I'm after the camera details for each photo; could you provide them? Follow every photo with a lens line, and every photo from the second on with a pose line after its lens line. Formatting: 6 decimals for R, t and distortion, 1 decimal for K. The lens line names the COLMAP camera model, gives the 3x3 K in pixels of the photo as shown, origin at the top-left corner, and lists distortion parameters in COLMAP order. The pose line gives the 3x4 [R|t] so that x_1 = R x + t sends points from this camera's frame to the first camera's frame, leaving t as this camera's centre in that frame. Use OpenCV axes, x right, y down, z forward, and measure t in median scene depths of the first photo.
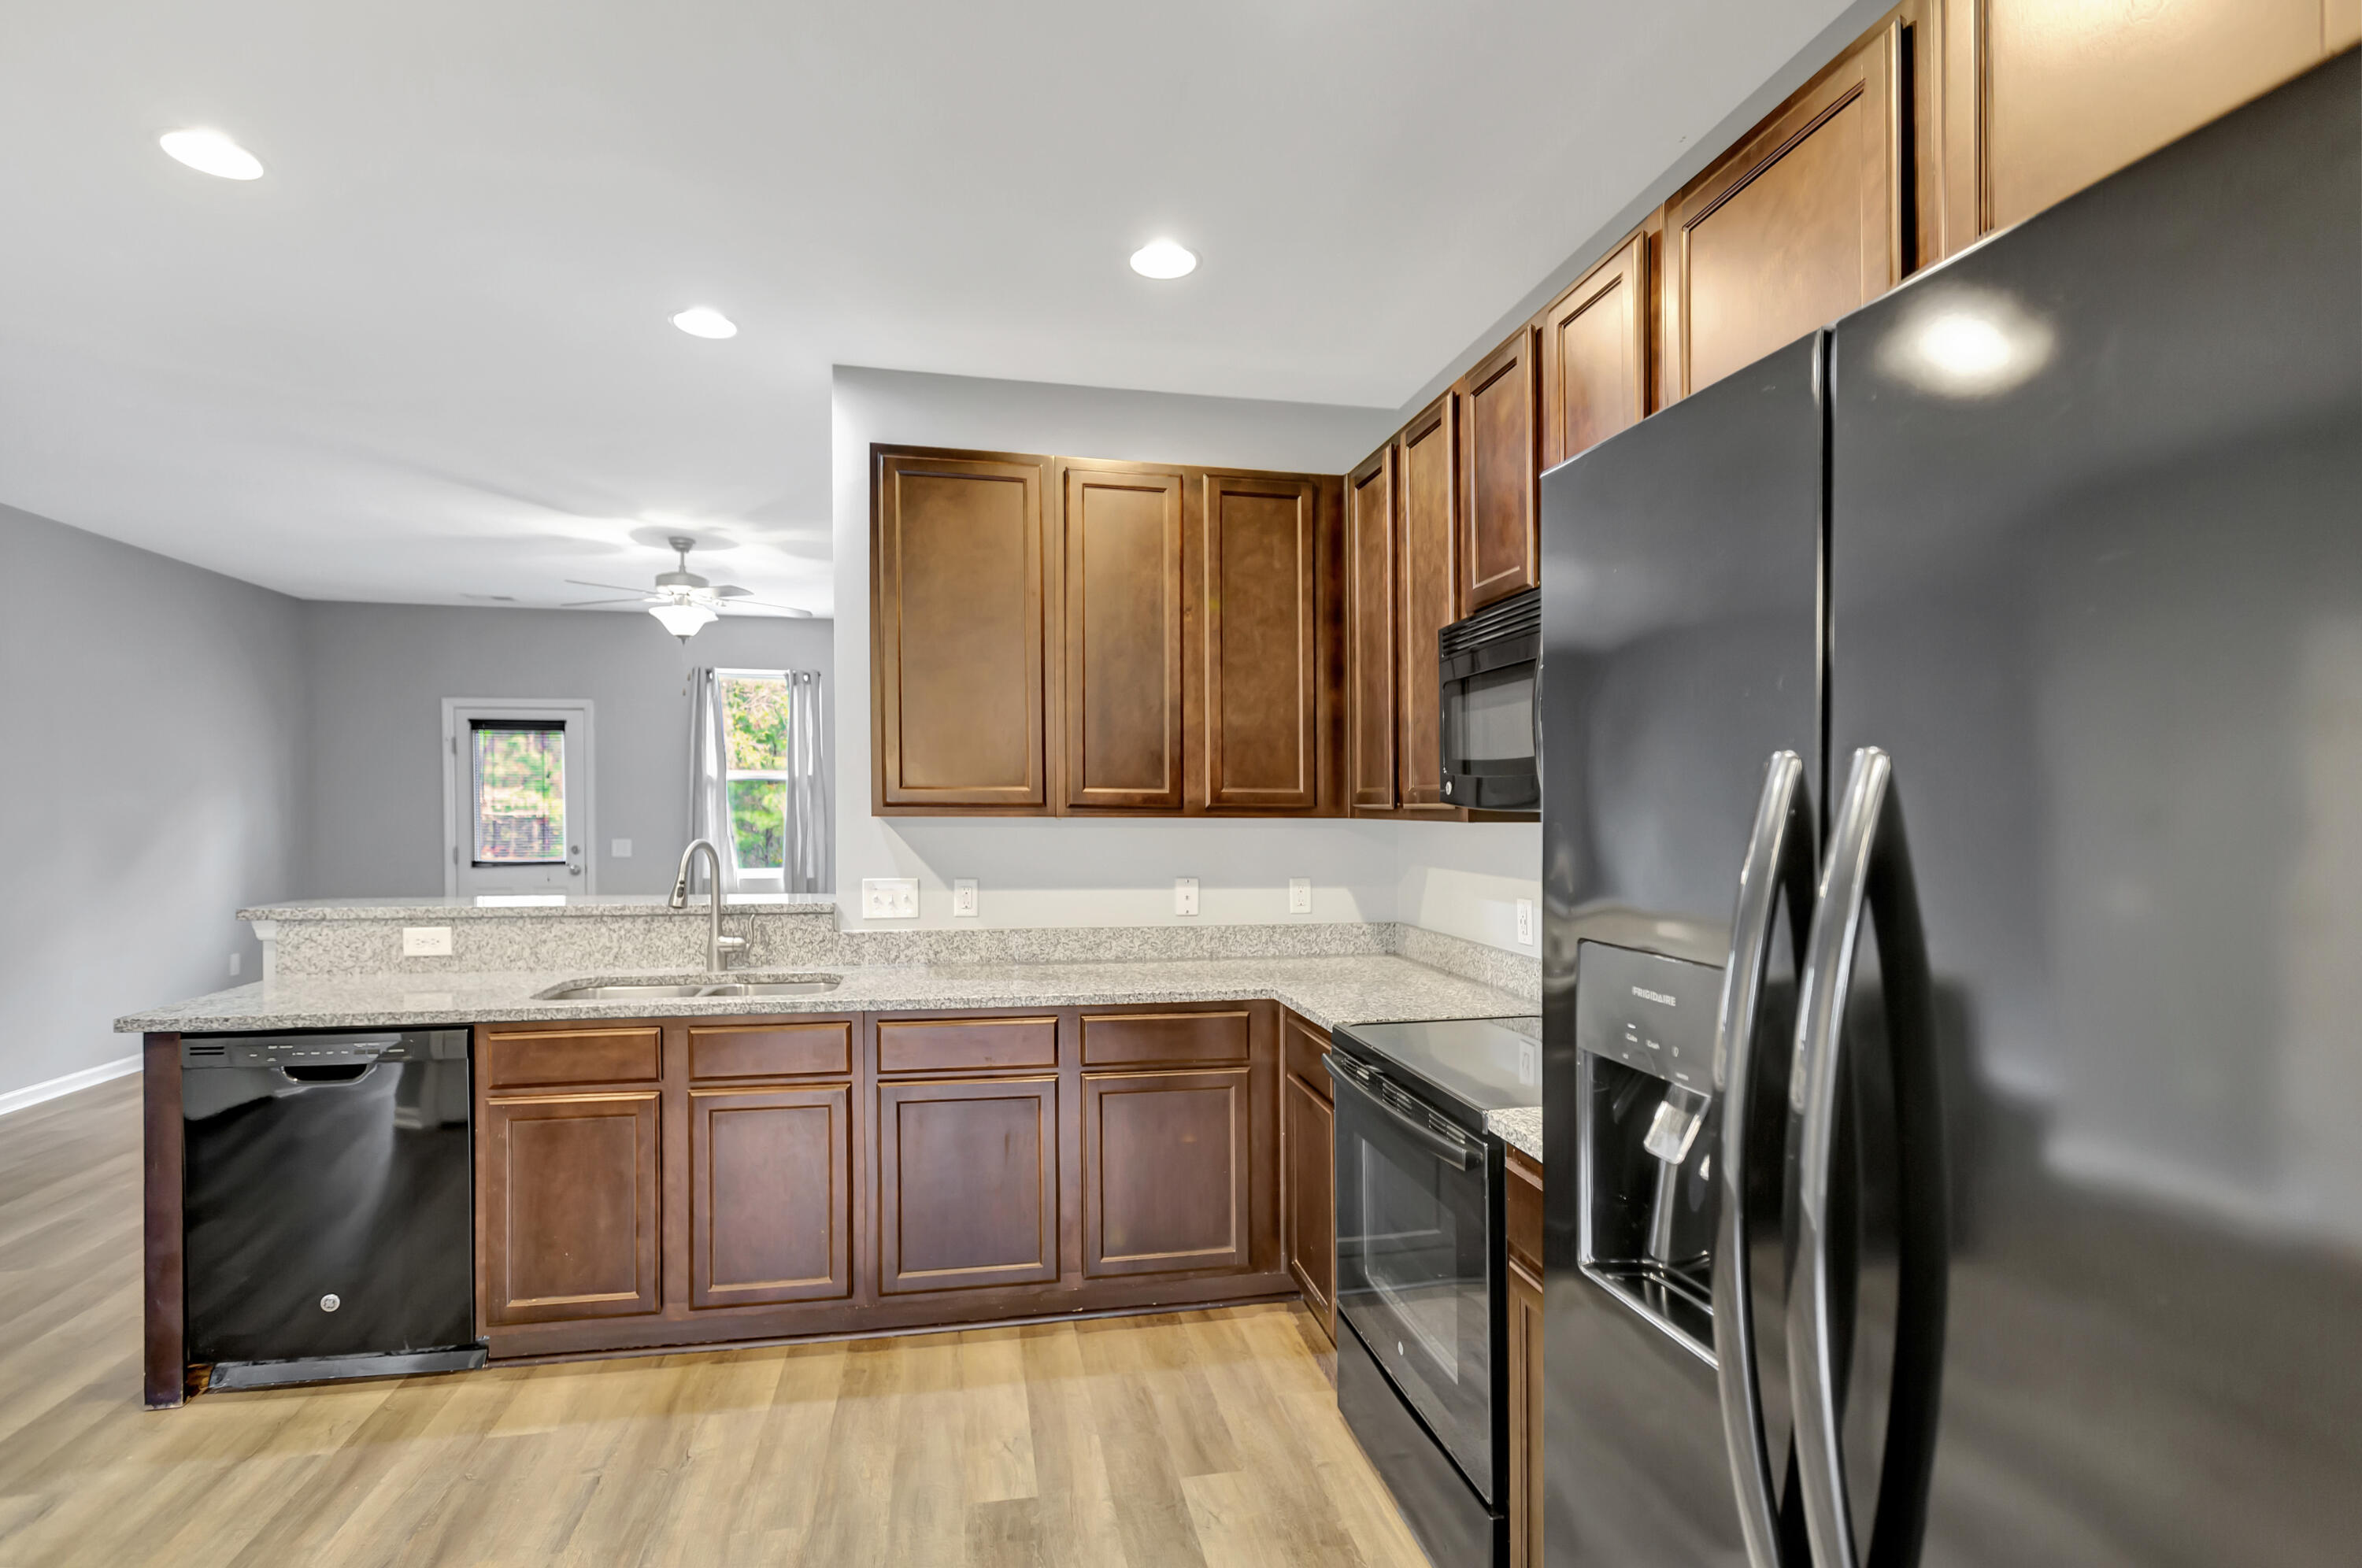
lens RADIAL K [[1095.6, 0, 1181.9], [0, 1095.6, 807.8], [0, 0, 1]] dist [0.000499, 0.000406]
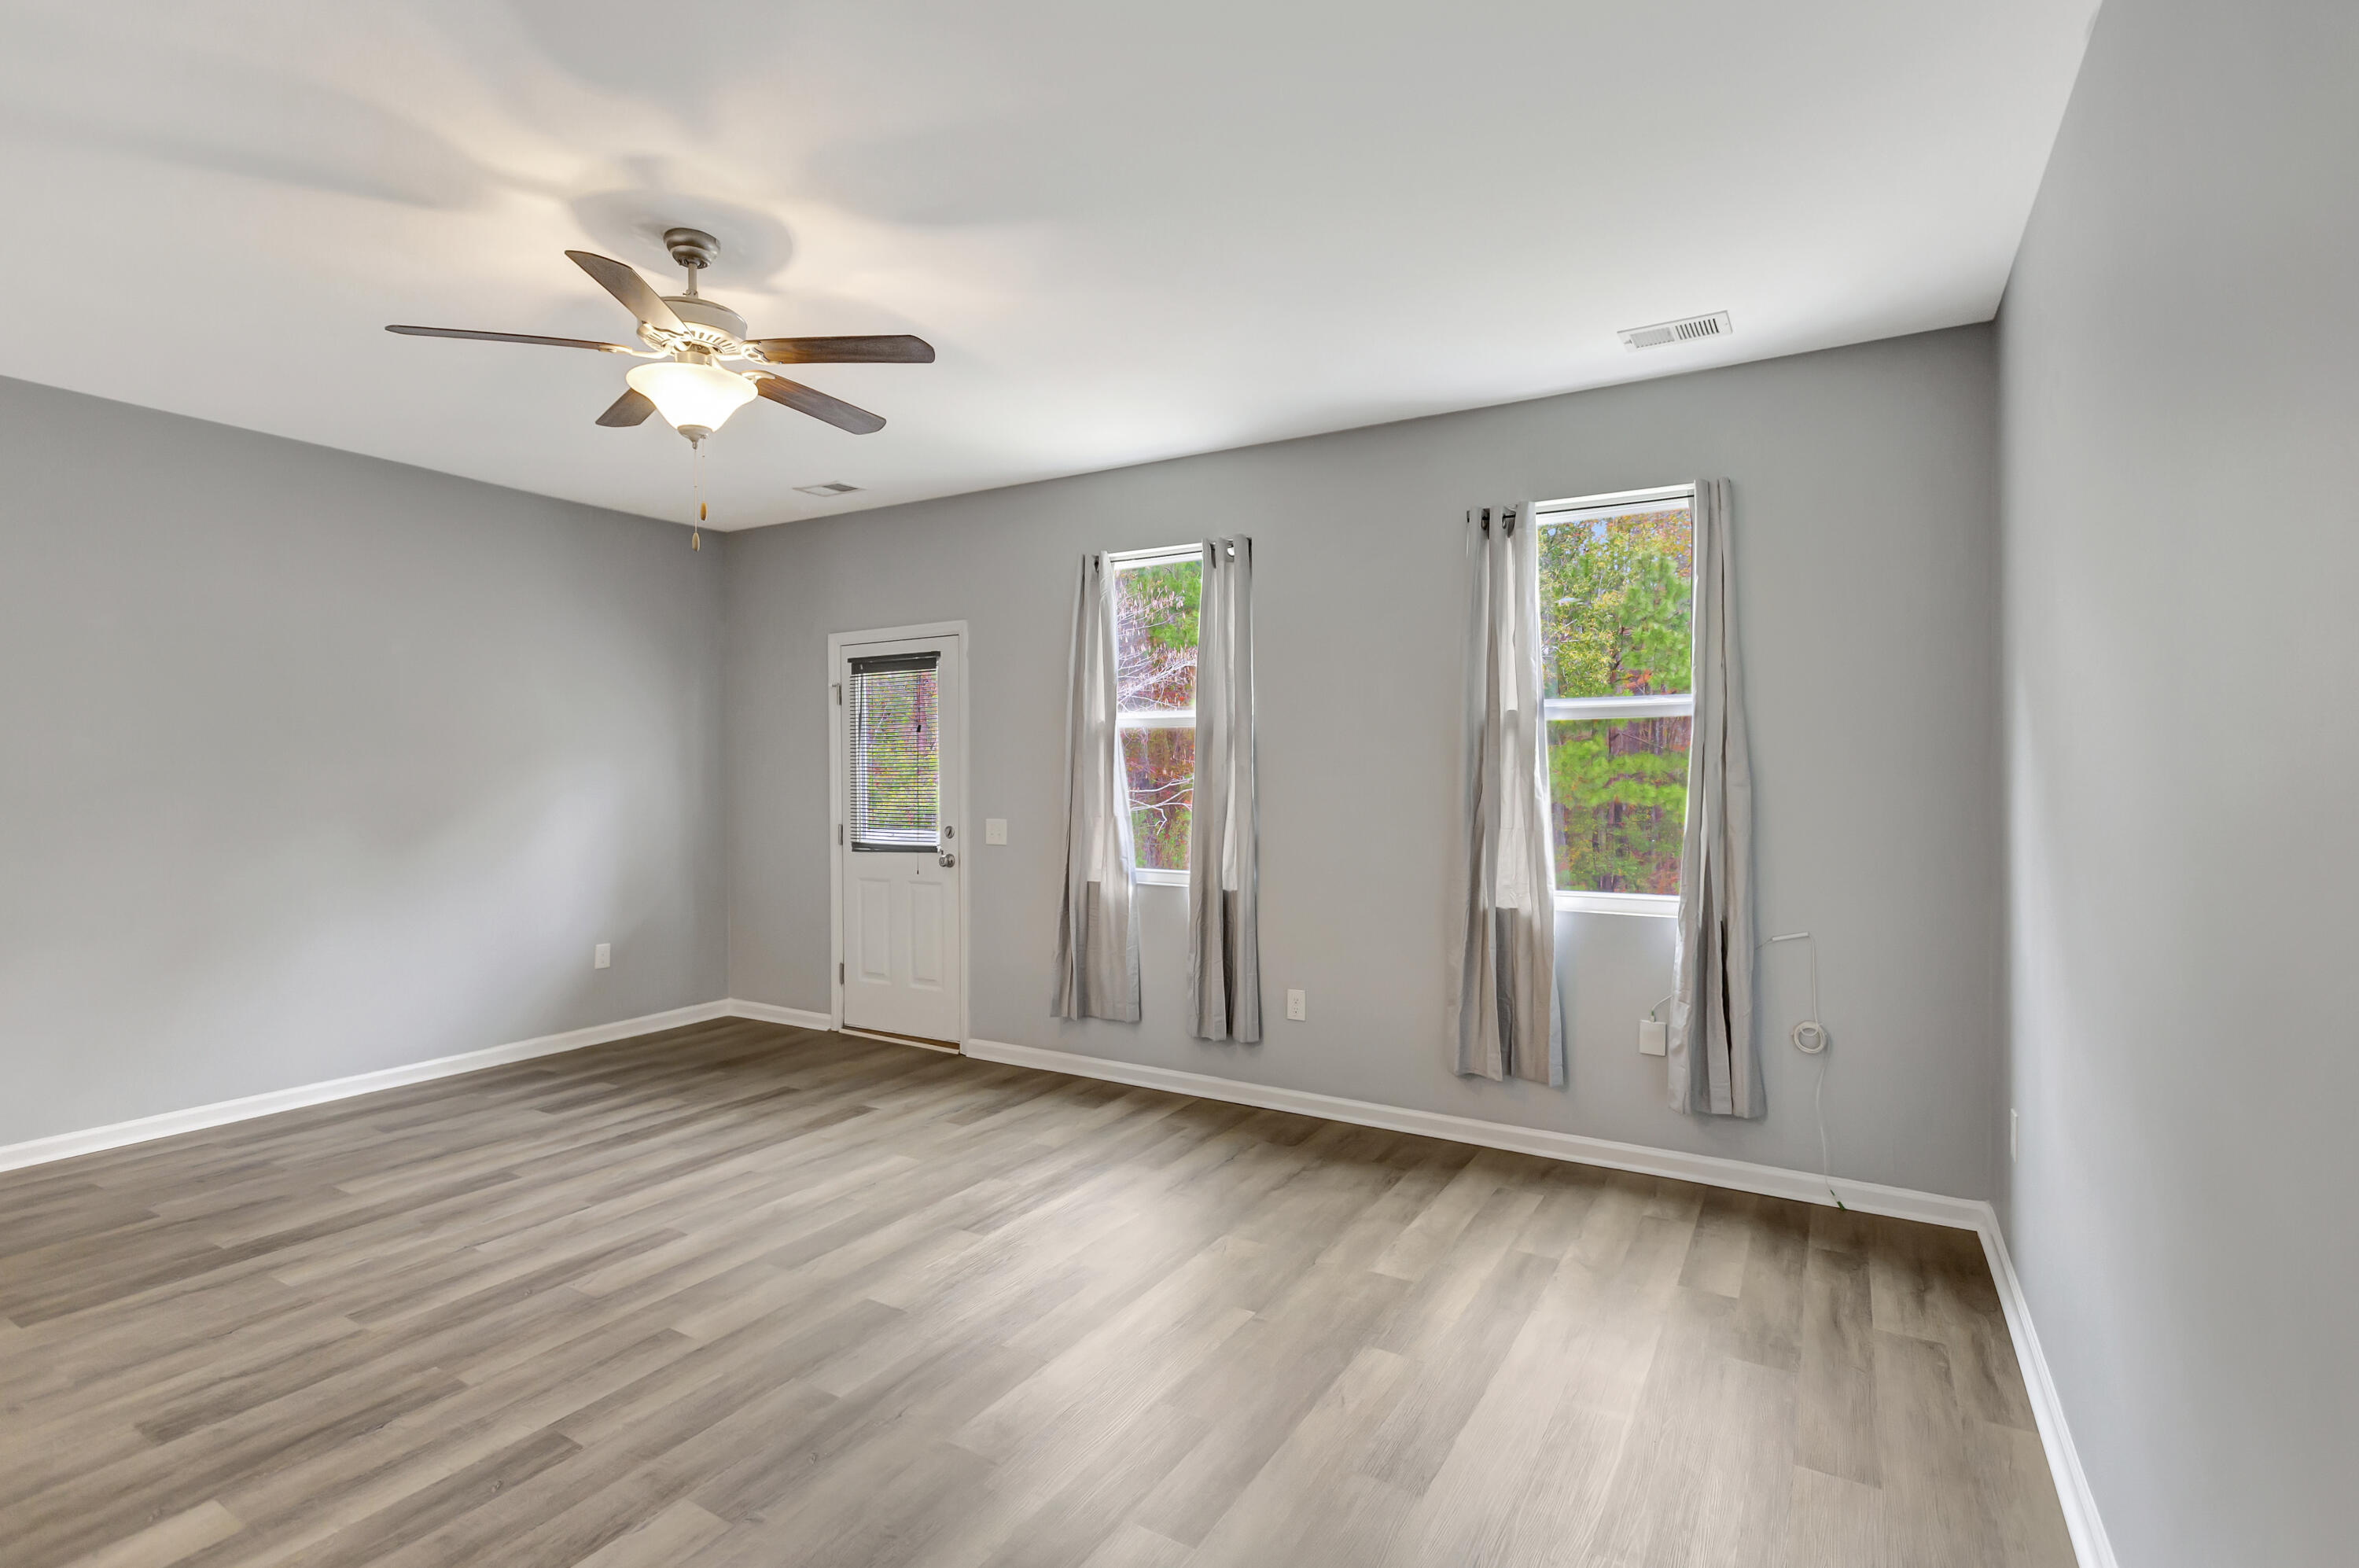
lens RADIAL K [[1084.3, 0, 1178.3], [0, 1084.3, 777.1], [0, 0, 1]] dist [-0.000022, 0.000502]
pose [[0.742636, 0.001065, -0.669694, 0.073950], [0.004358, 0.999970, 0.006423, -0.003399], [0.669681, -0.007688, 0.742609, 1.367279]]
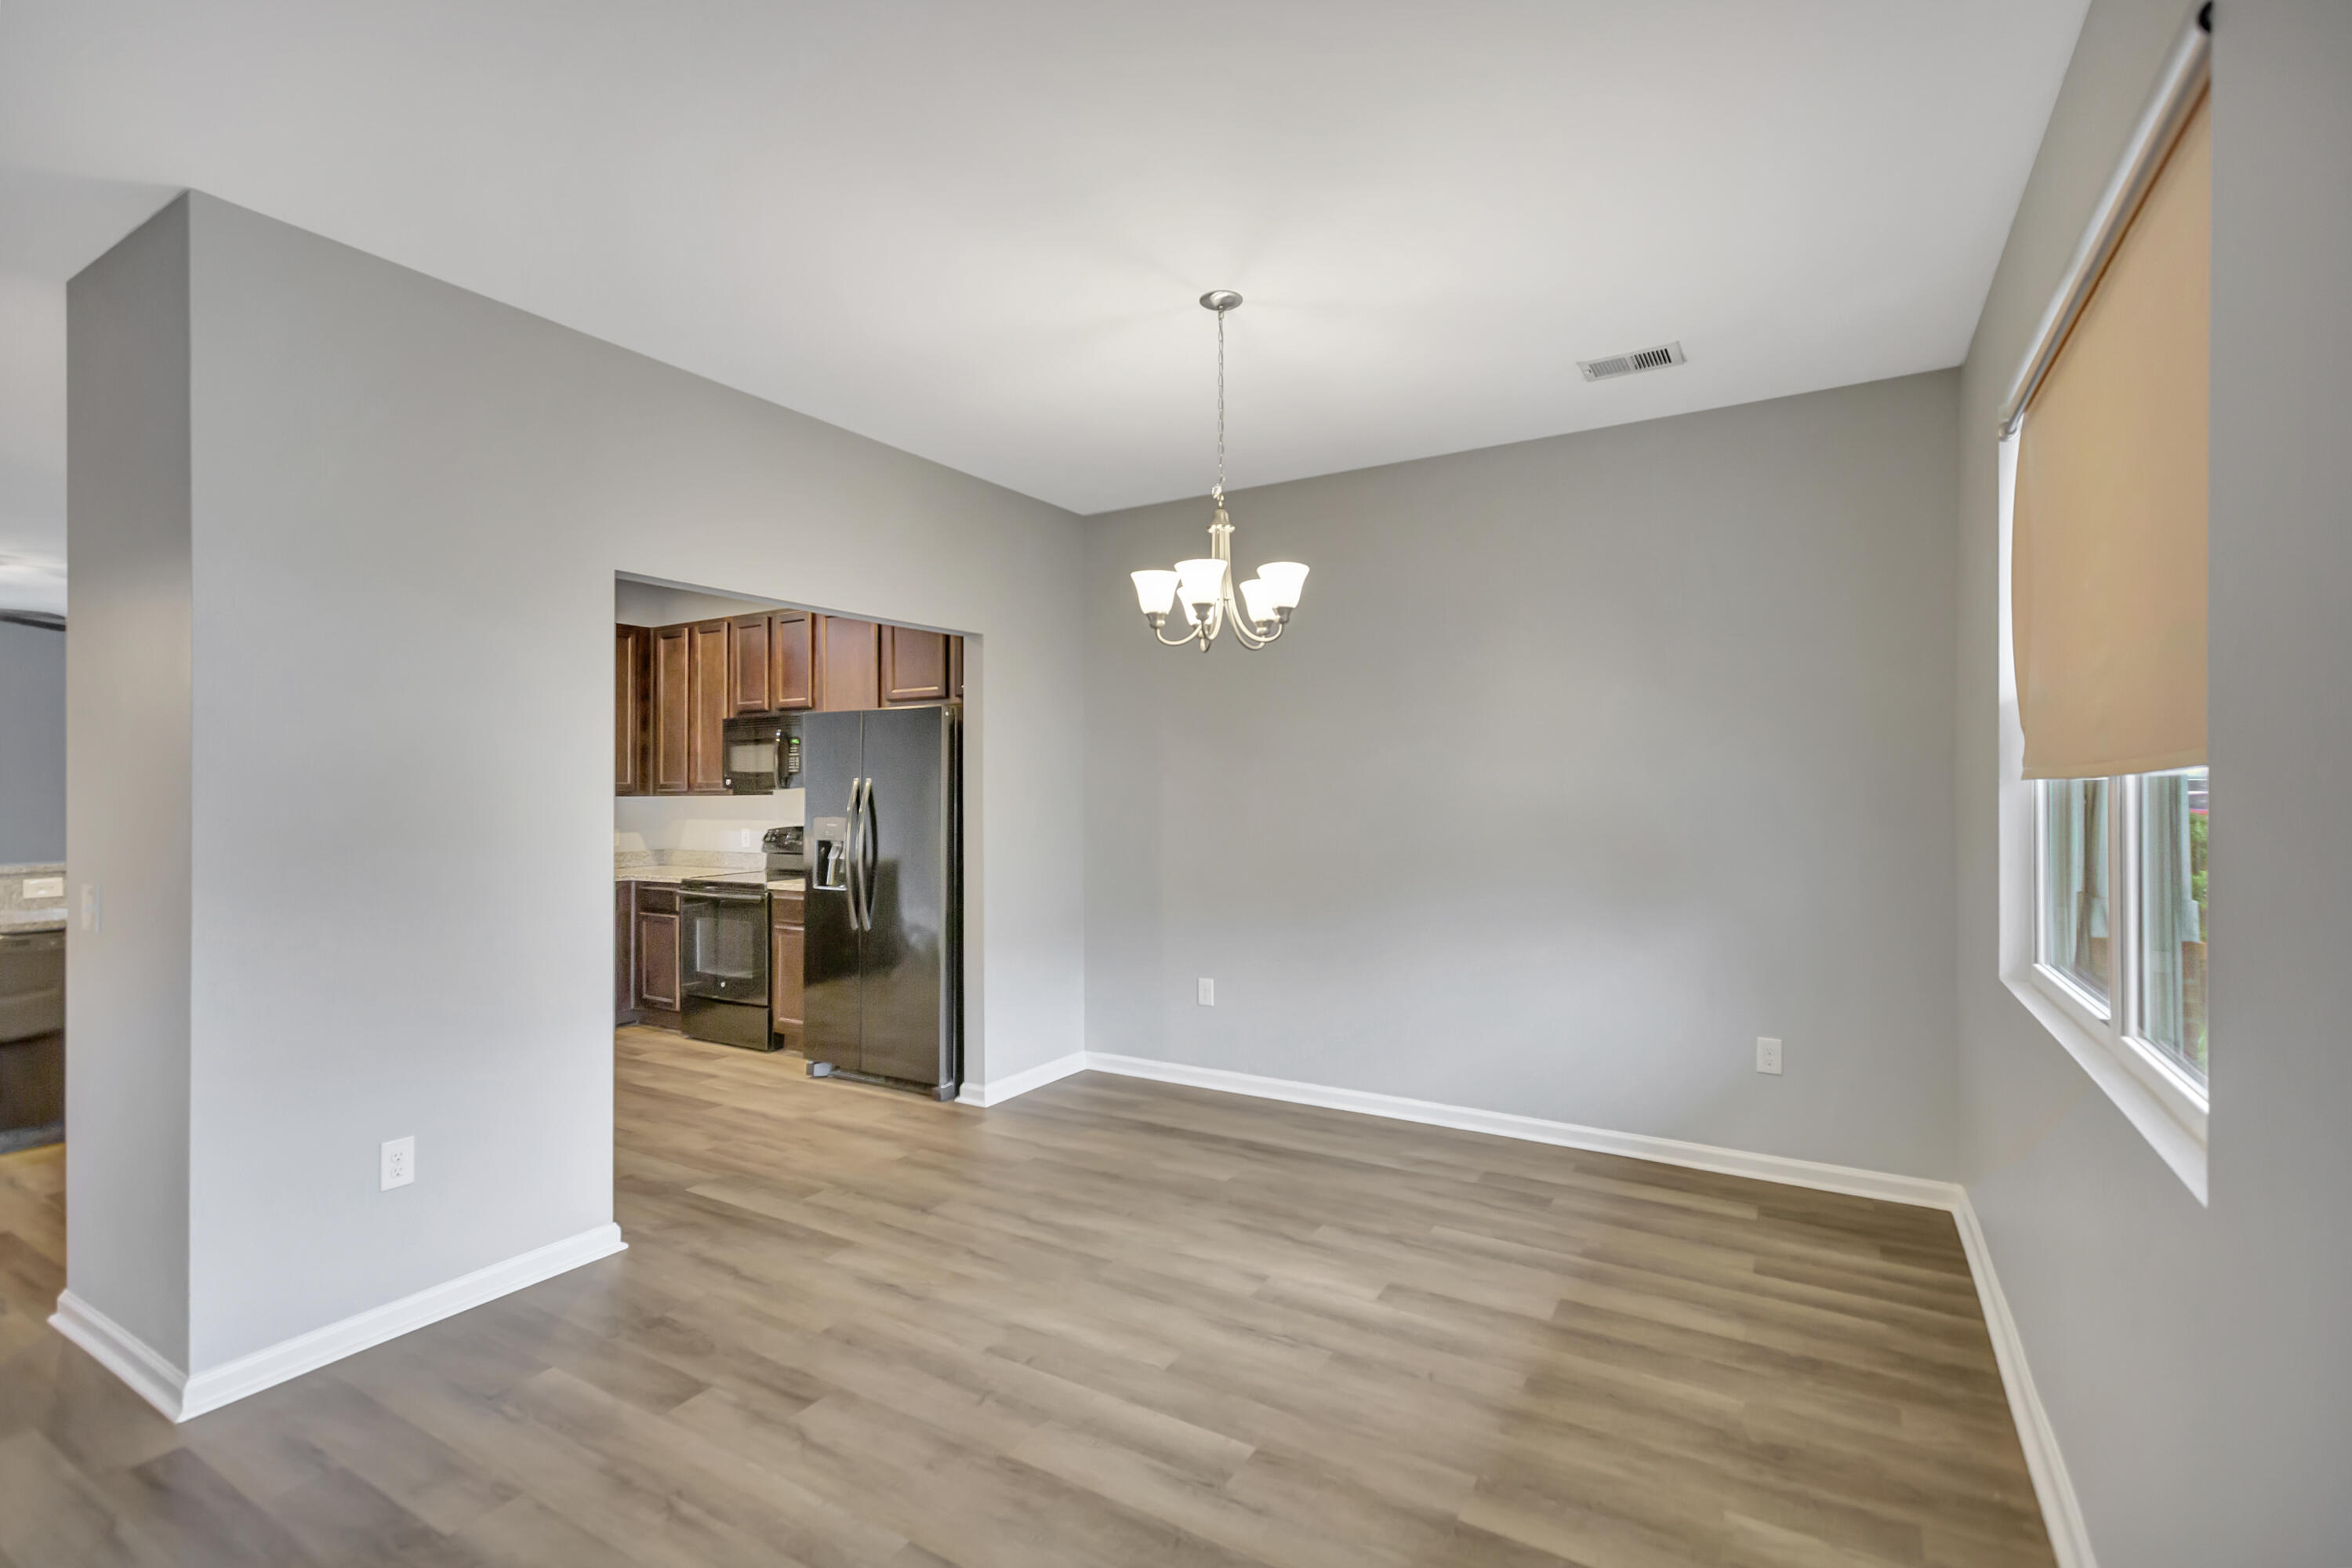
lens RADIAL K [[1081.1, 0, 1174.8], [0, 1081.1, 777.1], [0, 0, 1]] dist [-0.000022, 0.000502]
pose [[0.689709, -0.006961, 0.724053, -0.681564], [0.015775, 0.999861, -0.005414, 0.000637], [-0.723915, 0.015156, 0.689723, -1.169101]]
